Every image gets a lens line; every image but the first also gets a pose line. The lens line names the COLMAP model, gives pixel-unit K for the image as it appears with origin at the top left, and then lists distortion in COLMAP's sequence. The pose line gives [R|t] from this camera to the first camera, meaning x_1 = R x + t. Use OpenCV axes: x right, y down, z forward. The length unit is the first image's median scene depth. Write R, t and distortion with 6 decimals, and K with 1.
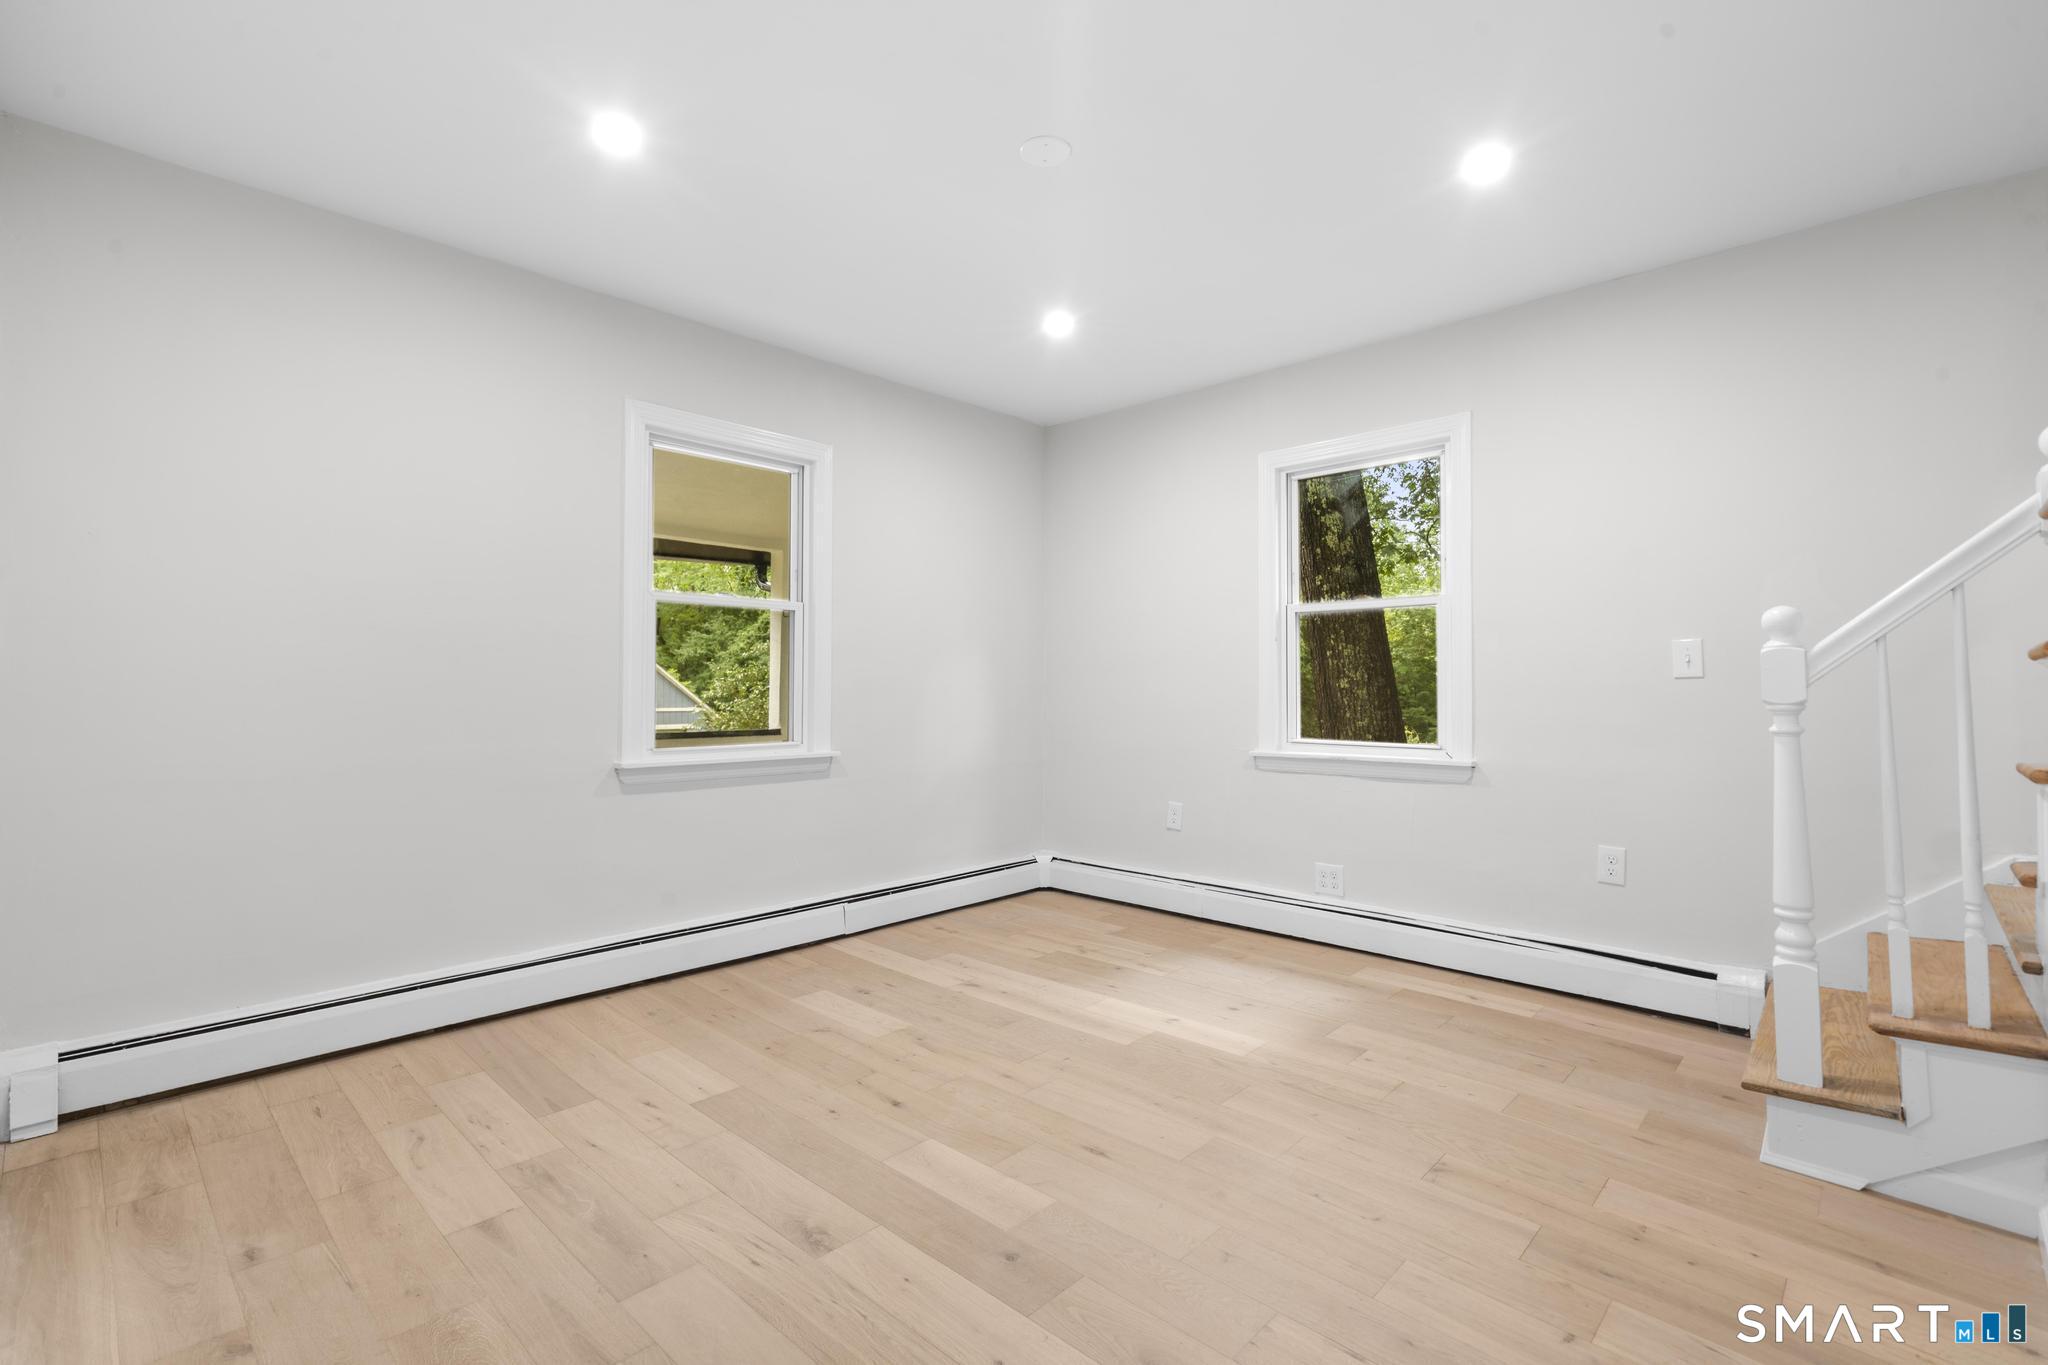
lens RADIAL K [[924.3, 0, 1020.5], [0, 924.3, 676.1], [0, 0, 1]] dist [-0.005618, 0.002927]
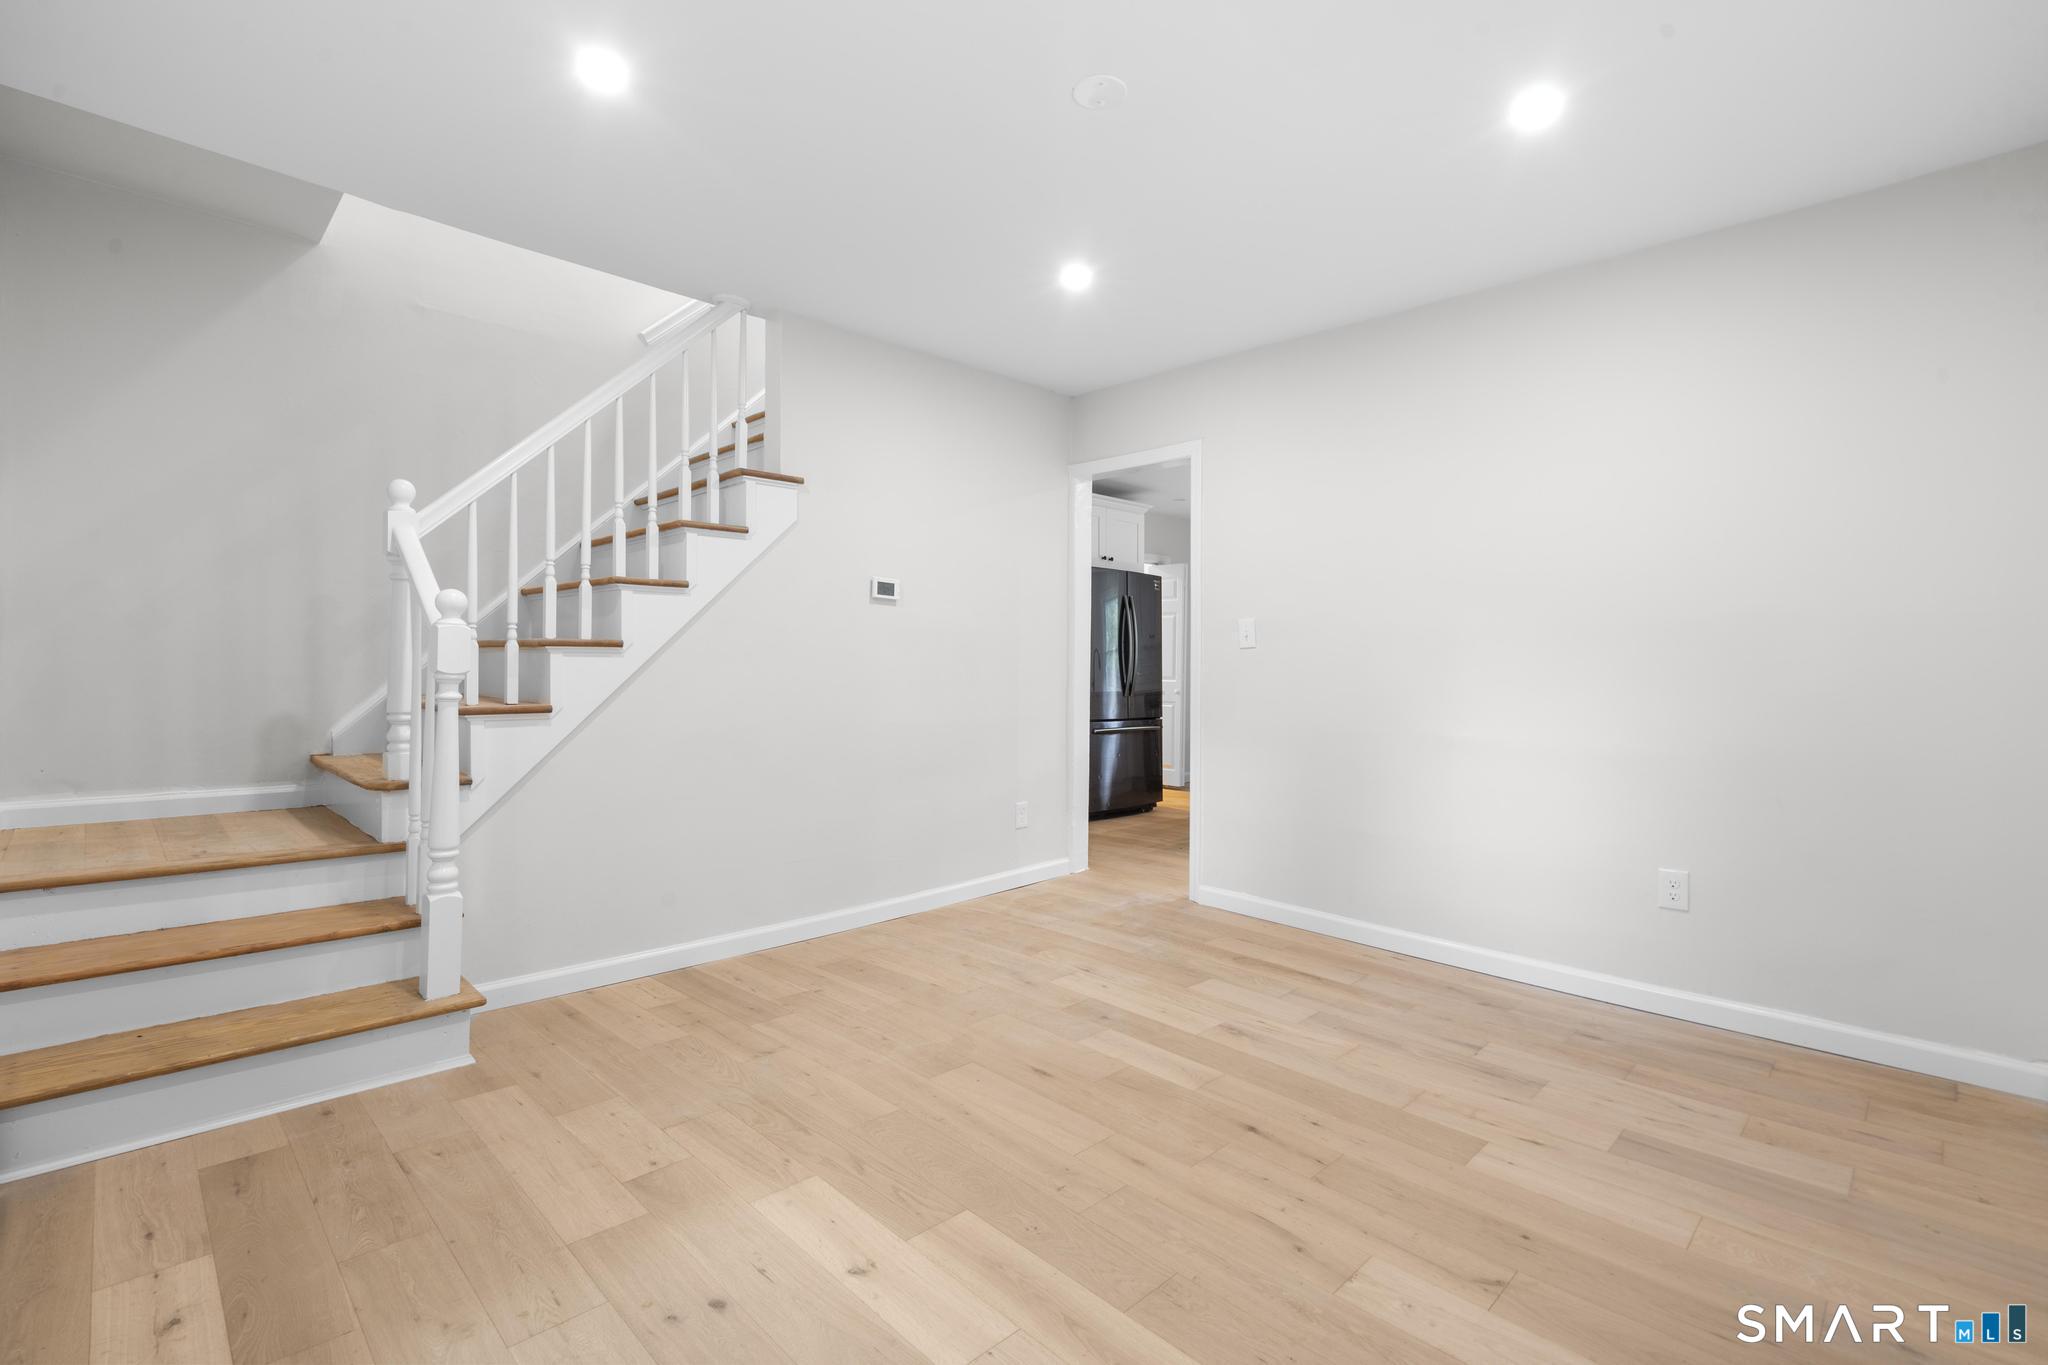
lens RADIAL K [[924.3, 0, 1017.9], [0, 924.3, 670.5], [0, 0, 1]] dist [-0.005618, 0.002927]
pose [[-0.999450, -0.012858, 0.030575, 0.060711], [-0.013146, 0.999871, -0.009257, 0.020264], [-0.030452, -0.009654, -0.999490, 1.589401]]
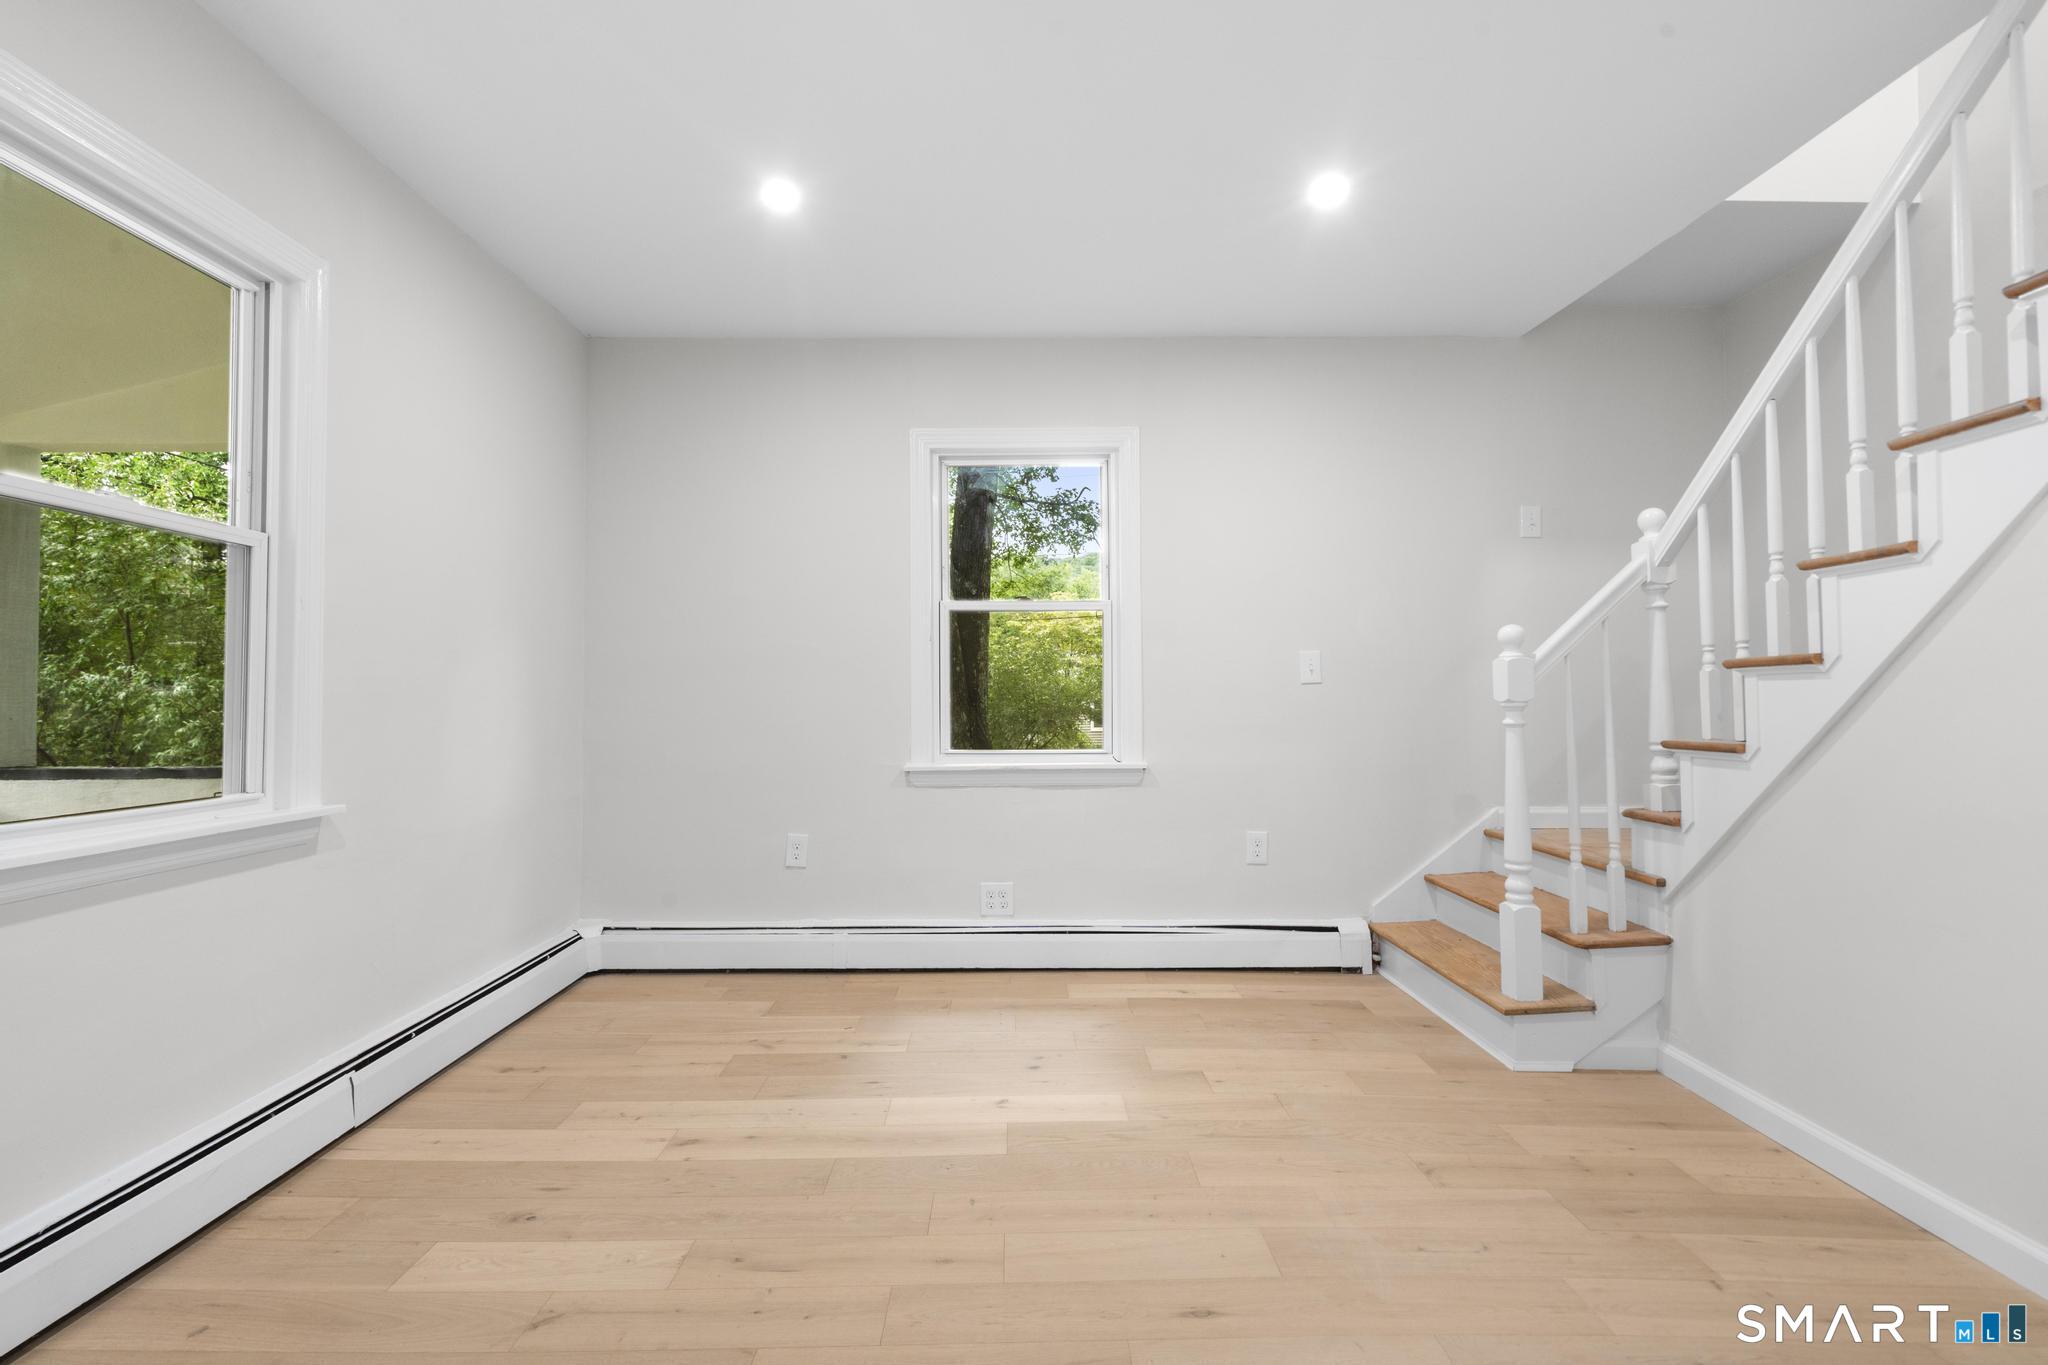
lens RADIAL K [[924.3, 0, 1020.0], [0, 924.3, 678.2], [0, 0, 1]] dist [-0.005618, 0.002927]
pose [[0.716083, 0.012409, 0.697904, -0.401207], [-0.005290, 0.999910, -0.012351, 0.012342], [-0.697995, 0.005152, 0.716084, 0.420895]]
